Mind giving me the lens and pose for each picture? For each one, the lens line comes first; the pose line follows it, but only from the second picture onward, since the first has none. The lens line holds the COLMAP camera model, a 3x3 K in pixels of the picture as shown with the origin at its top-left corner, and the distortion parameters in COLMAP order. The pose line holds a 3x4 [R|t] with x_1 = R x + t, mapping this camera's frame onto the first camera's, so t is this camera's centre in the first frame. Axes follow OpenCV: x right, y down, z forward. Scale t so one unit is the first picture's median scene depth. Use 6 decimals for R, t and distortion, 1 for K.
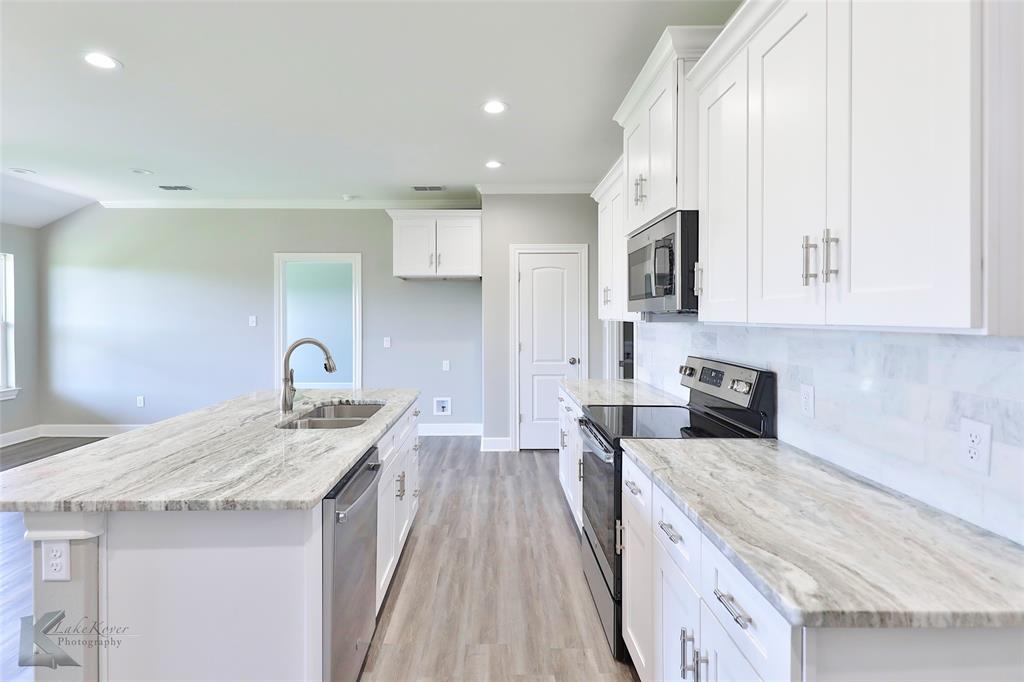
lens RADIAL K [[494.9, 0, 493.5], [0, 494.9, 317.1], [0, 0, 1]] dist [0.013892, -0.000563]
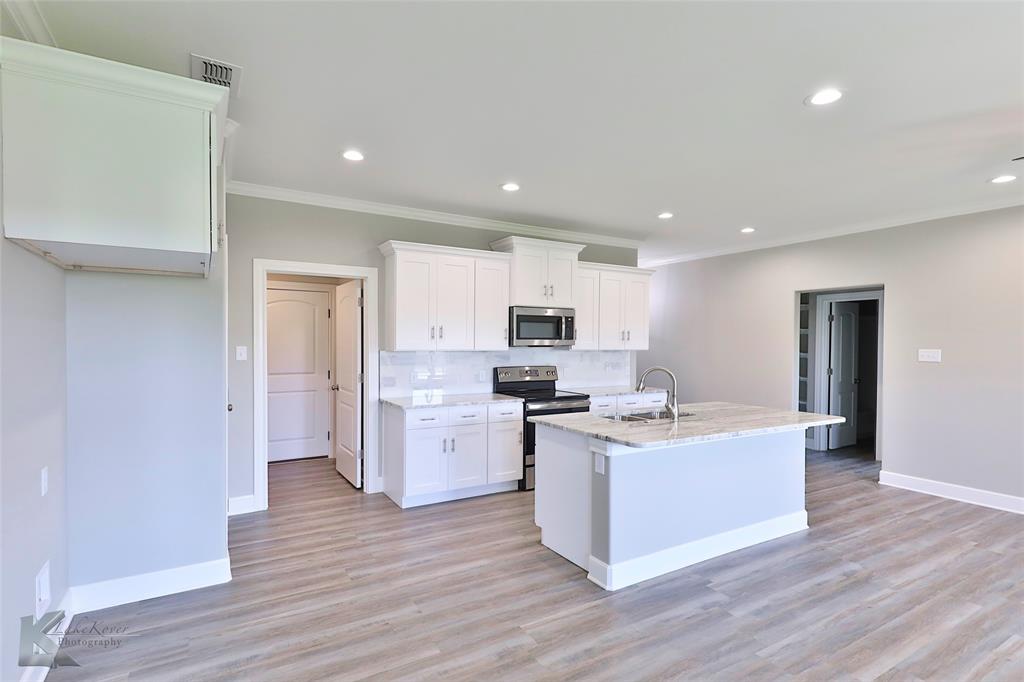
lens RADIAL K [[511.8, 0, 521.8], [0, 511.8, 344.7], [0, 0, 1]] dist [0.017040, -0.000510]
pose [[-0.514744, -0.009107, 0.857295, -1.161417], [-0.004852, 0.999959, 0.007709, -0.022503], [-0.857330, -0.000192, -0.514767, 1.723380]]
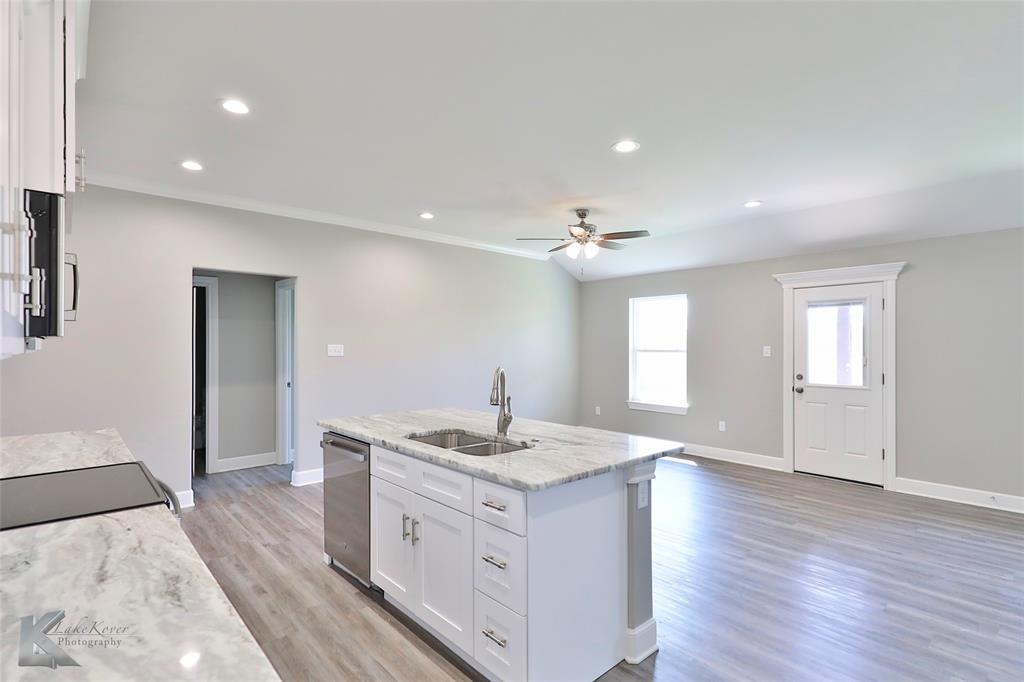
lens RADIAL K [[511.8, 0, 521.8], [0, 511.8, 344.7], [0, 0, 1]] dist [0.017040, -0.000510]
pose [[-0.747096, -0.002259, -0.664712, 0.241866], [-0.002582, 0.999997, -0.000497, -0.002658], [0.664711, 0.001345, -0.747100, 1.525690]]
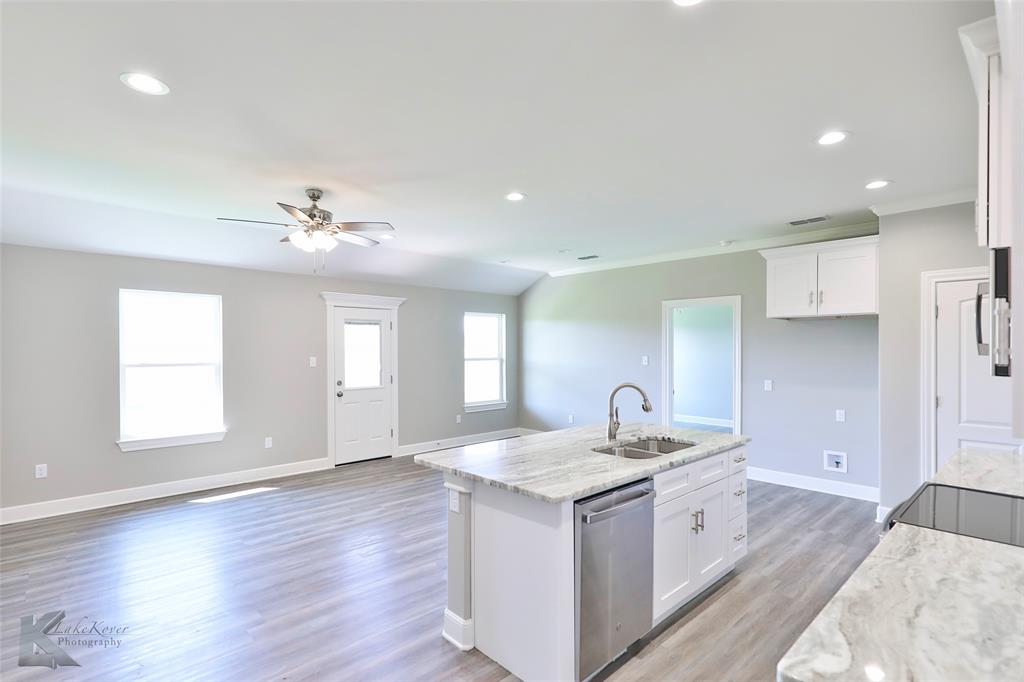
lens RADIAL K [[494.9, 0, 517.3], [0, 494.9, 346.4], [0, 0, 1]] dist [0.012462, -0.000568]
pose [[0.698980, -0.000900, -0.715141, 0.266455], [-0.004403, 0.999975, -0.005563, -0.034008], [0.715128, 0.007037, 0.698959, -0.054030]]
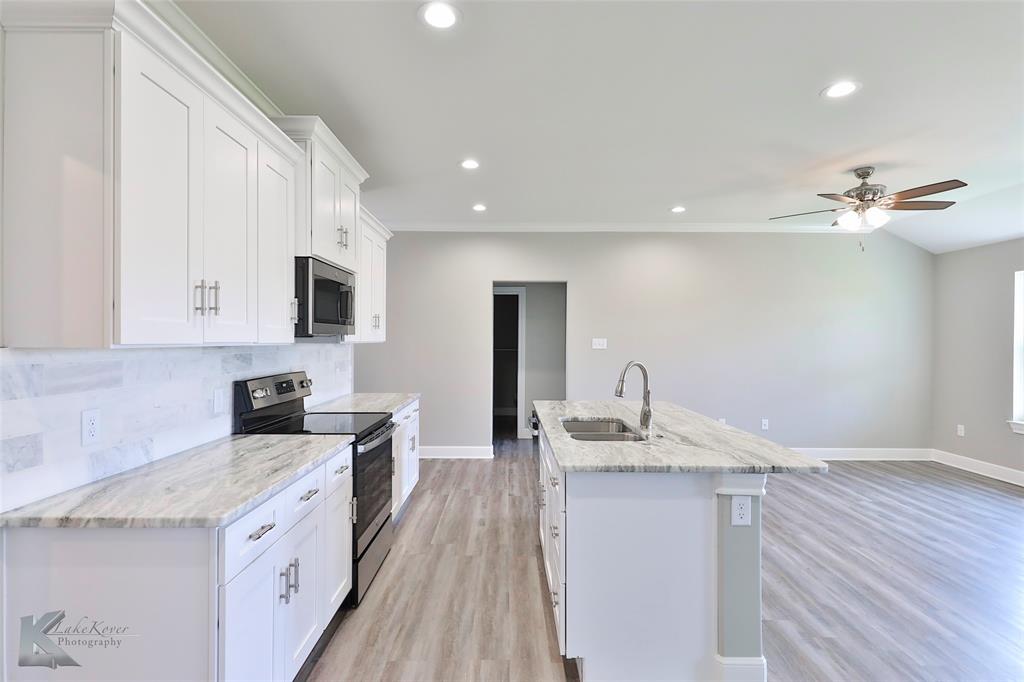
lens RADIAL K [[505.4, 0, 496.8], [0, 505.4, 340.1], [0, 0, 1]] dist [0.015673, -0.001035]
pose [[-0.999750, -0.003556, 0.022084, -0.092027], [-0.003470, 0.999986, 0.003934, -0.002886], [-0.022097, 0.003856, -0.999748, 1.735401]]
